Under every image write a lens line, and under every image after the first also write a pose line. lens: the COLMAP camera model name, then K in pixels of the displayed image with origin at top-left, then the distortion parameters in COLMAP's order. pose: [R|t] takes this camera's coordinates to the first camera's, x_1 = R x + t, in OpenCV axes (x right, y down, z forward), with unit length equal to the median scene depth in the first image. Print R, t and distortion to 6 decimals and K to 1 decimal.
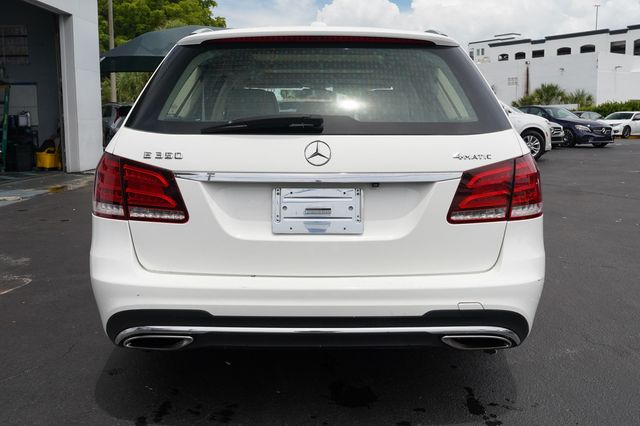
lens RADIAL K [[568.7, 0, 323.3], [0, 568.7, 209.0], [0, 0, 1]] dist [-0.012530, -0.013688]
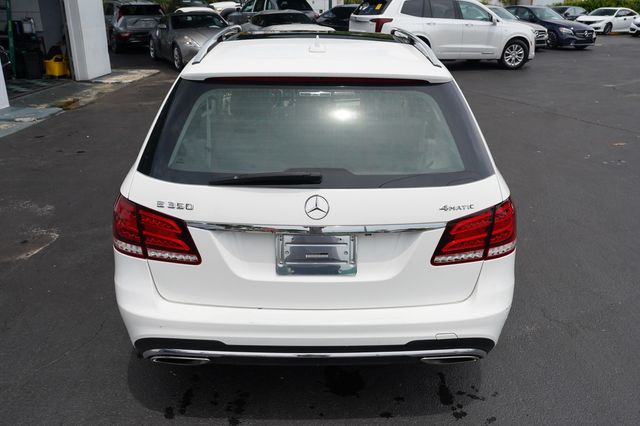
lens RADIAL K [[519.0, 0, 326.9], [0, 519.0, 215.7], [0, 0, 1]] dist [-0.047209, 0.056395]
pose [[0.999824, 0.005627, 0.017917, -0.007197], [-0.009562, 0.973658, 0.227813, -0.283801], [-0.016163, -0.227944, 0.973540, 0.021543]]
